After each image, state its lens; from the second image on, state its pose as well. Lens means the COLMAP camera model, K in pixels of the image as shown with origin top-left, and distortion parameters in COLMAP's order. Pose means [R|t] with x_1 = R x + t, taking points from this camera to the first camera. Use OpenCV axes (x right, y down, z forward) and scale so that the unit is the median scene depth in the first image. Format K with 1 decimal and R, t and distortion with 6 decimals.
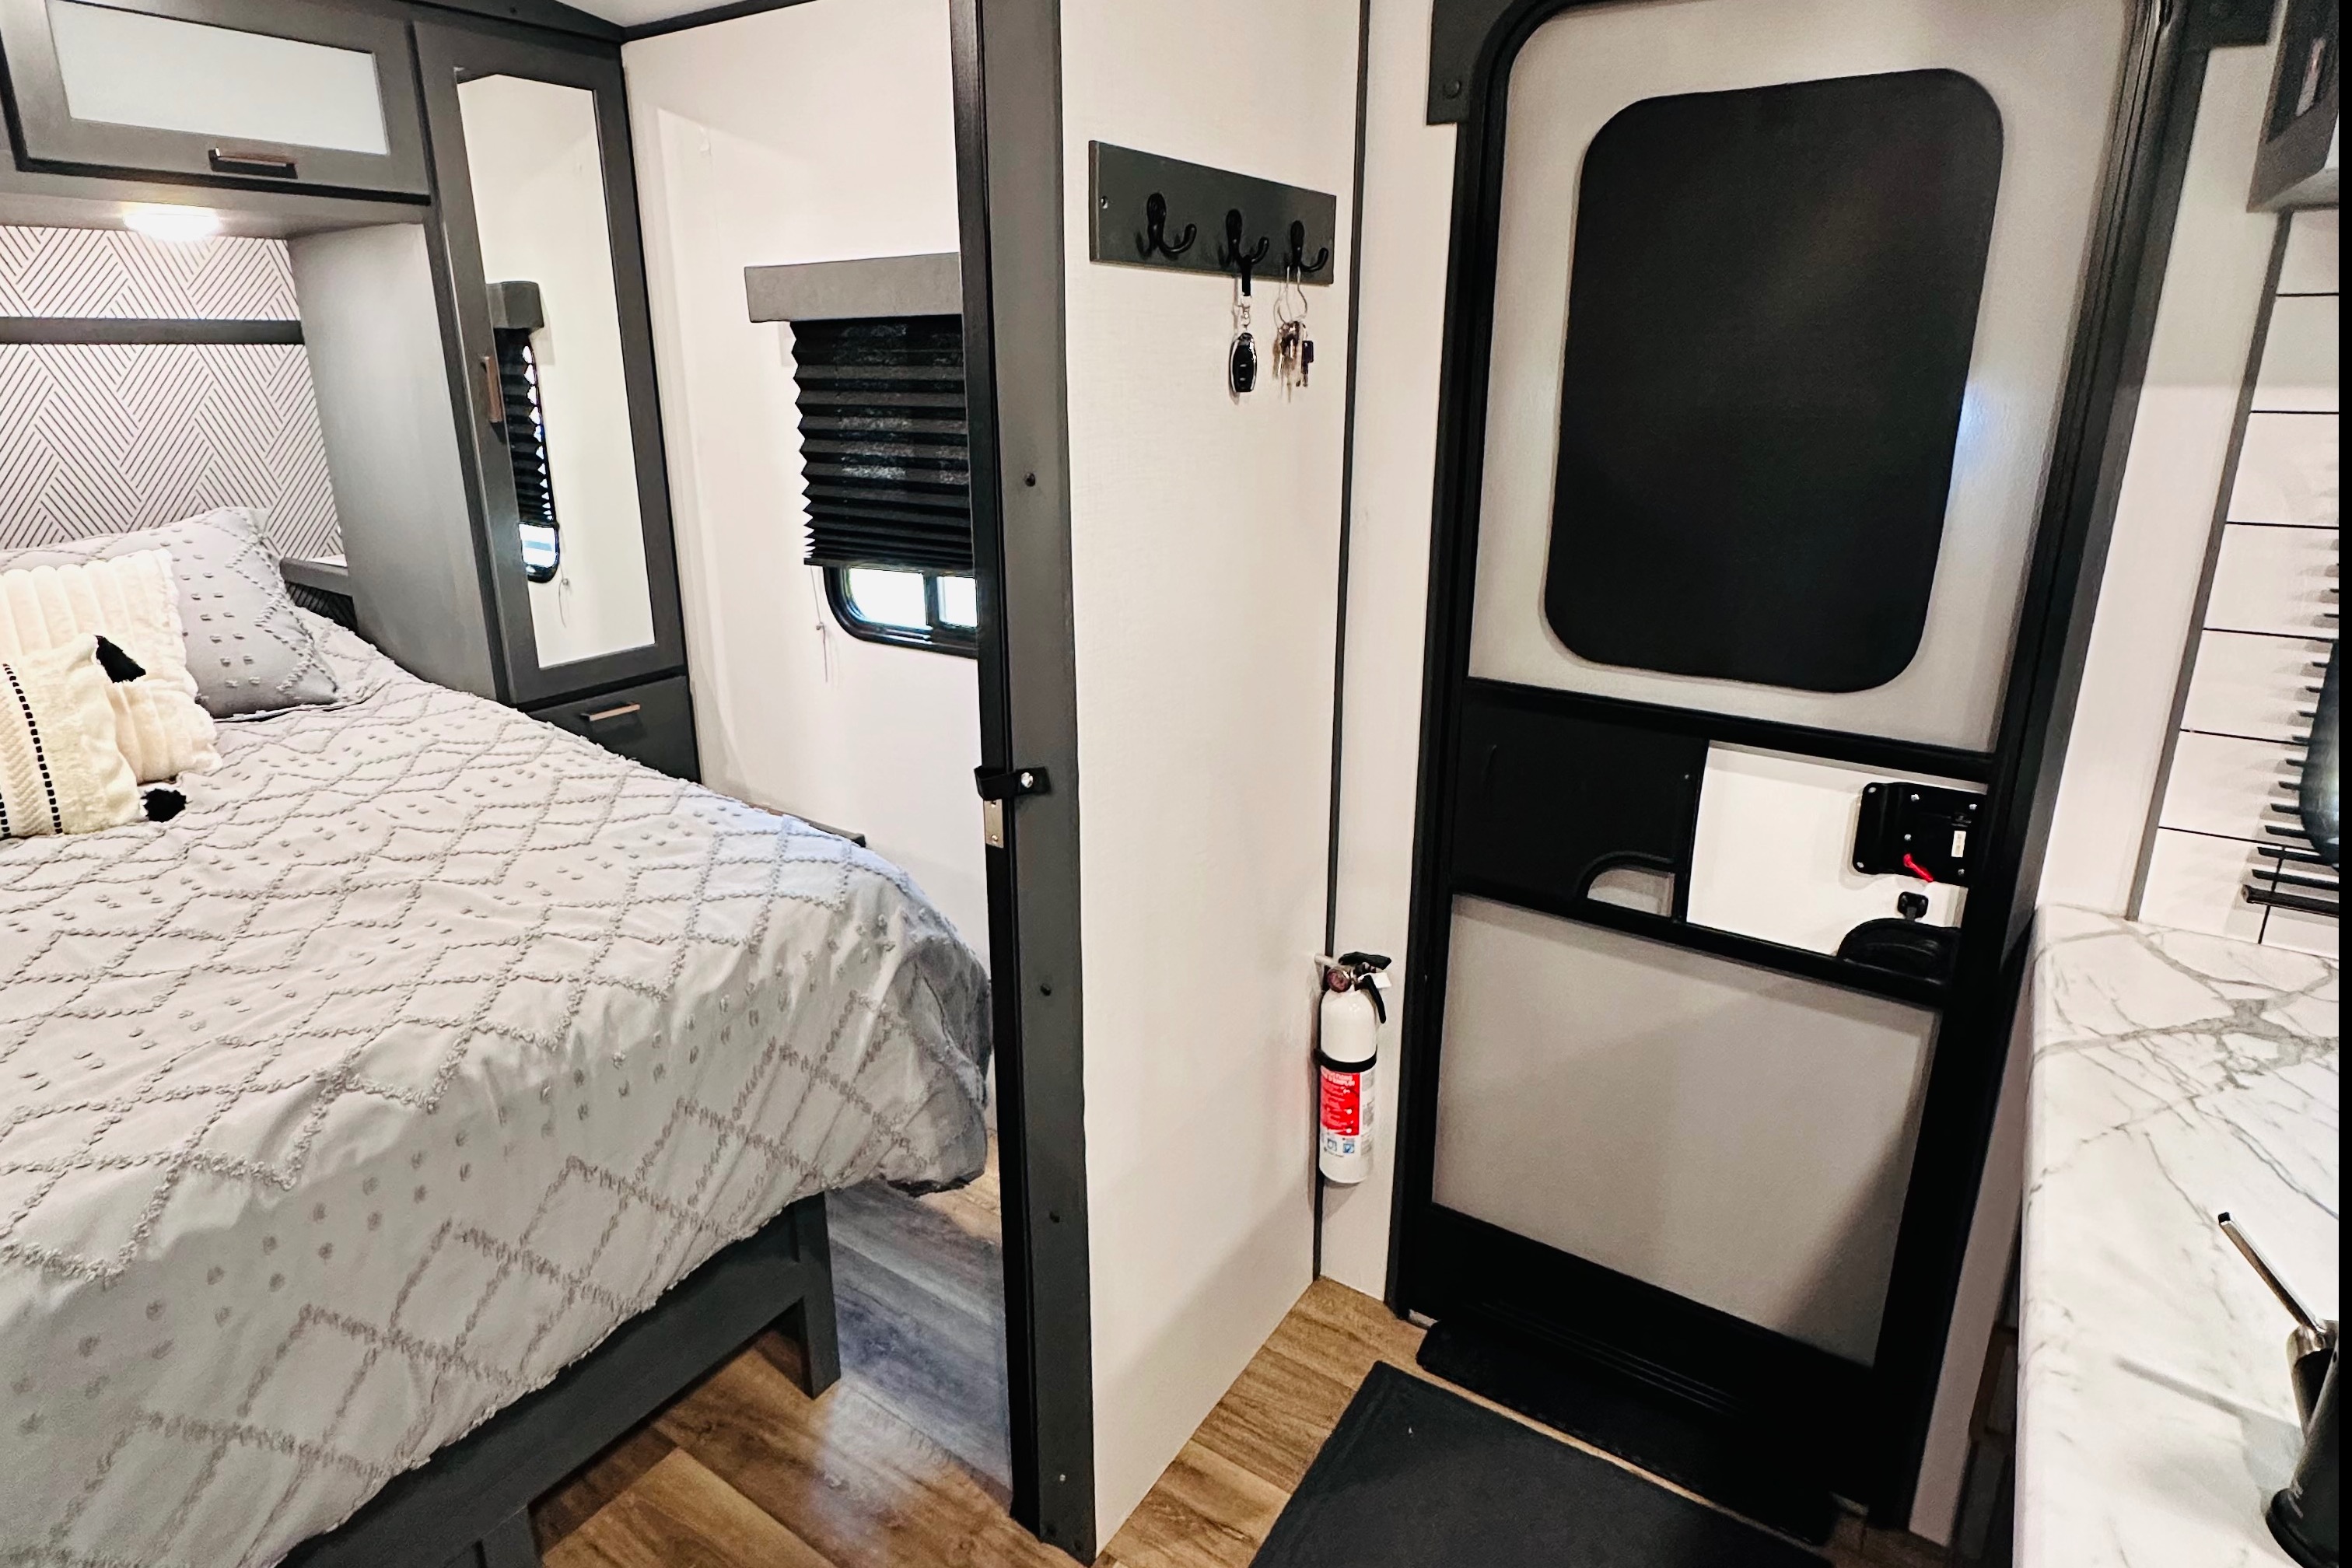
lens RADIAL K [[1254.8, 0, 1172.4], [0, 1254.8, 721.1], [0, 0, 1]] dist [-0.001708, 0.002937]
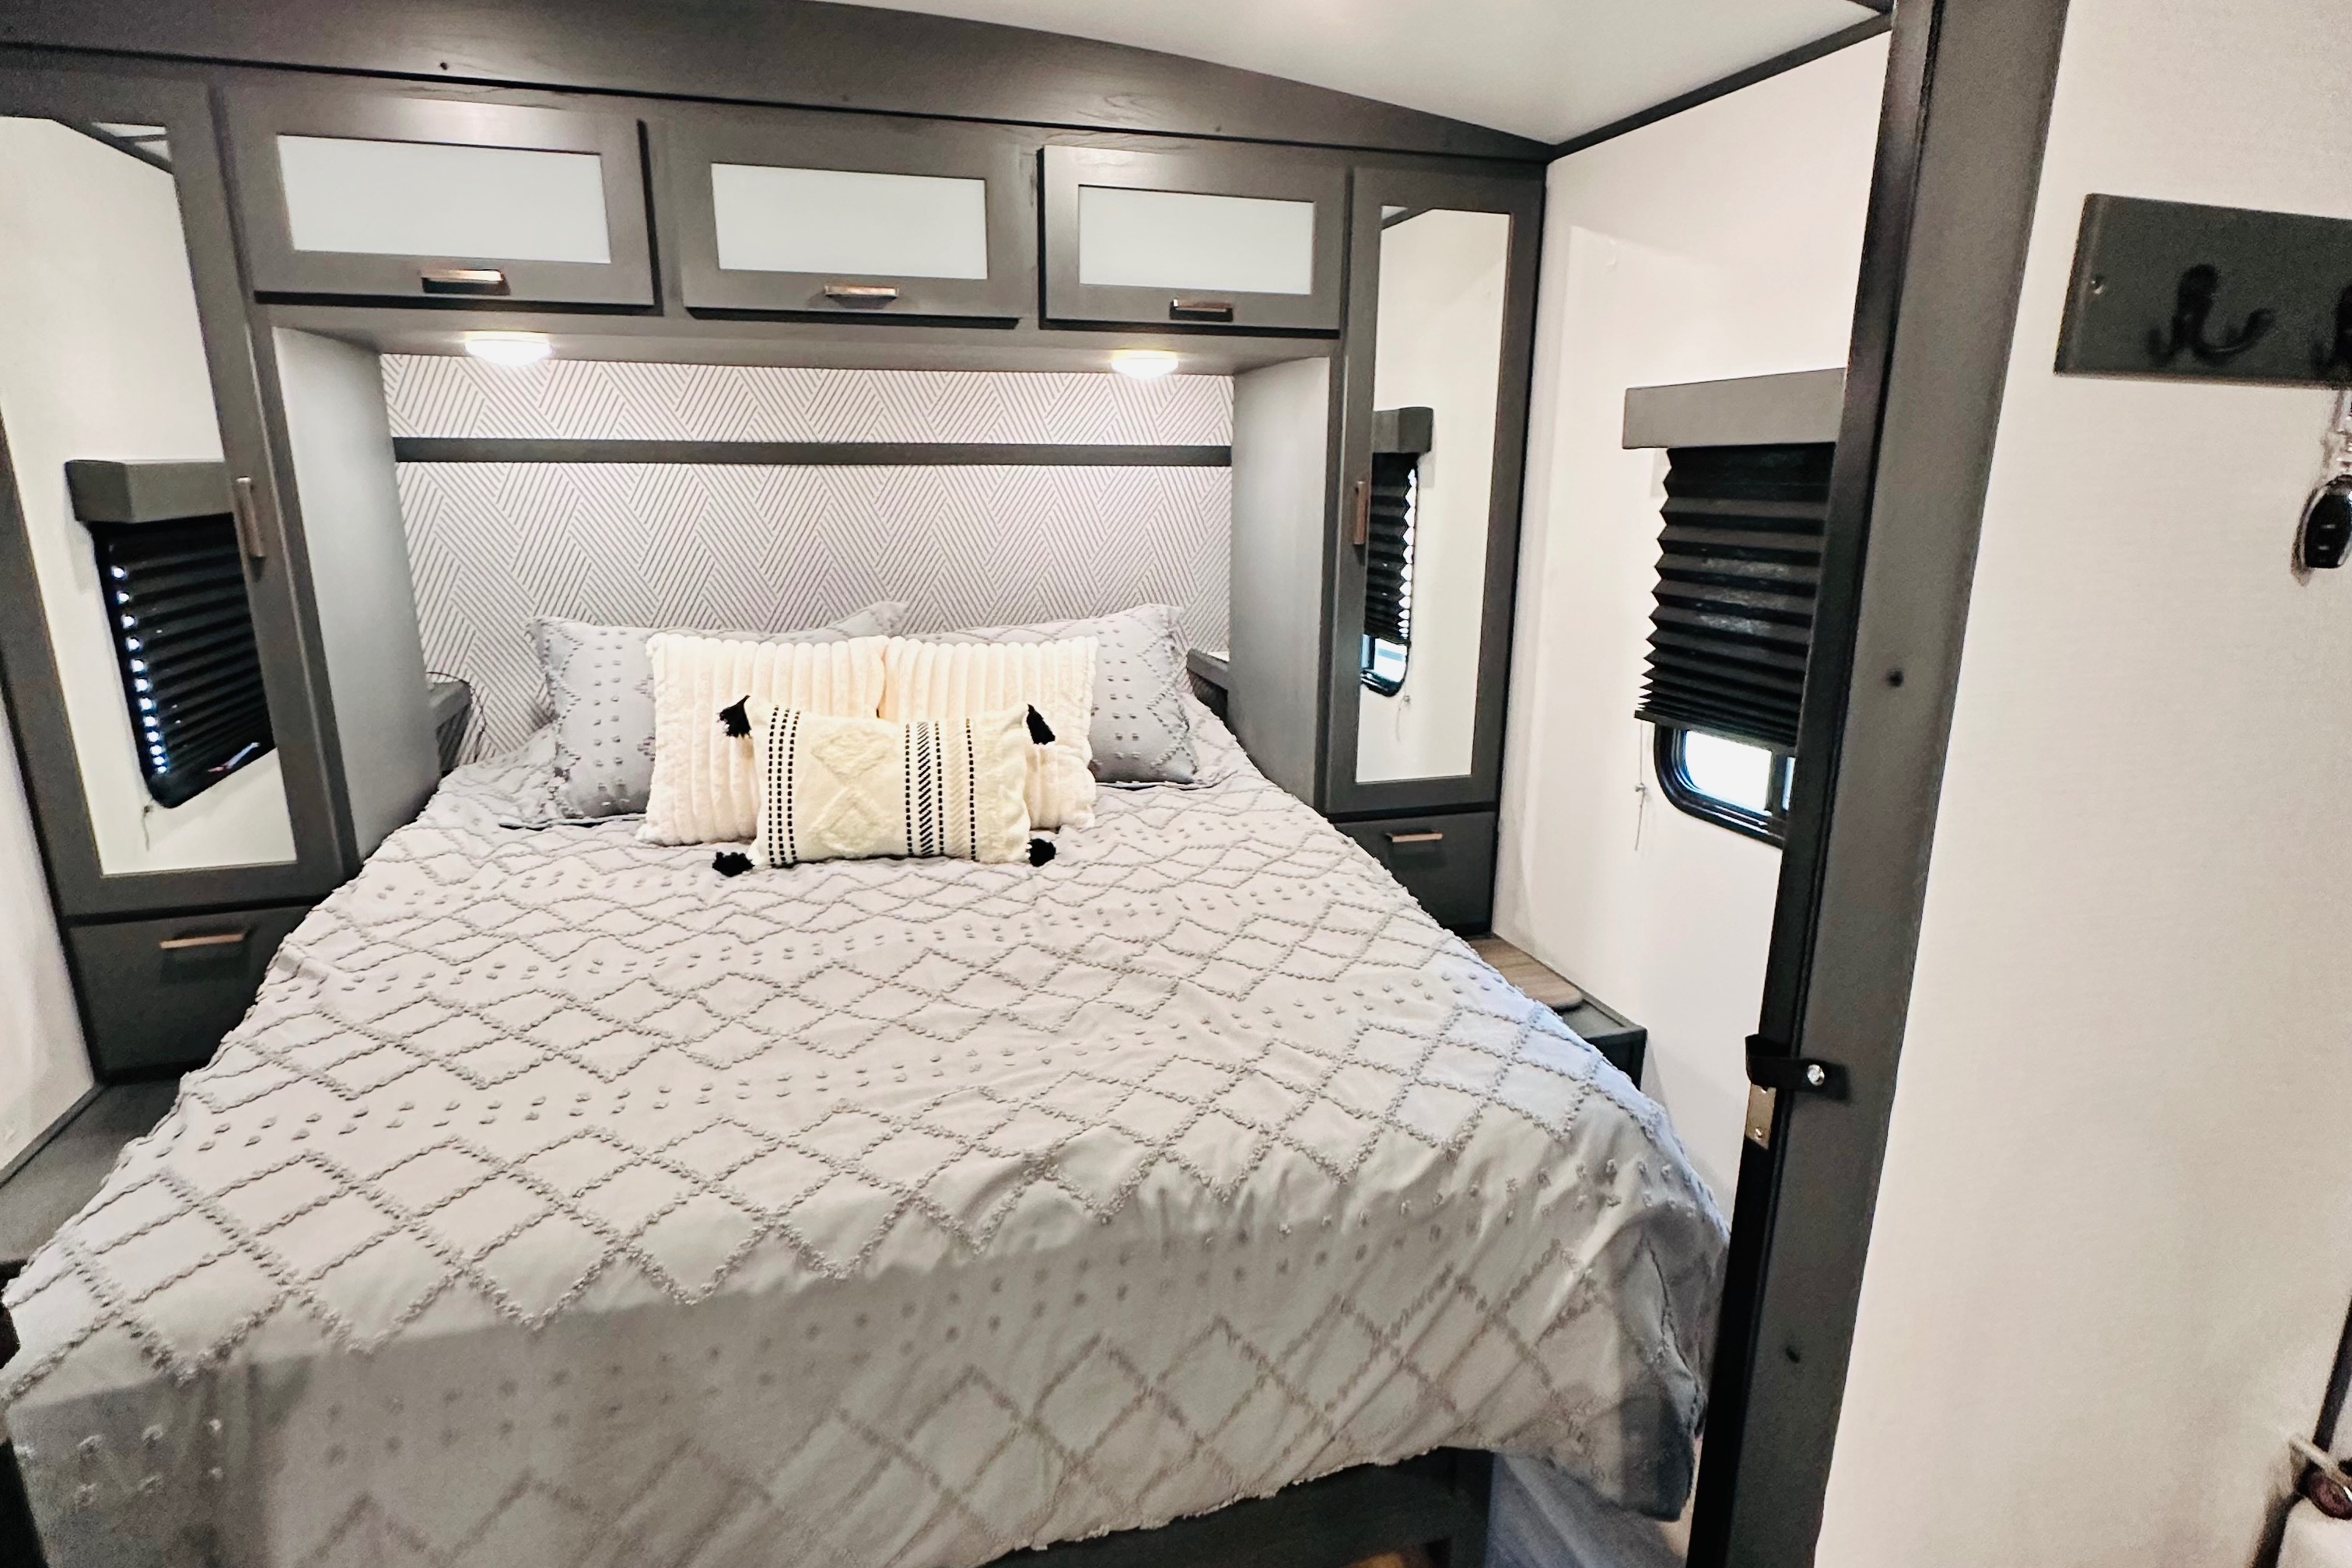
lens RADIAL K [[1260.5, 0, 1176.0], [0, 1260.5, 784.0], [0, 0, 1]] dist [-0.005442, 0.001085]
pose [[0.771946, 0.164936, -0.613919, 0.015969], [-0.189116, 0.981613, 0.025925, -0.057453], [0.606906, 0.096089, 0.788943, 0.148807]]
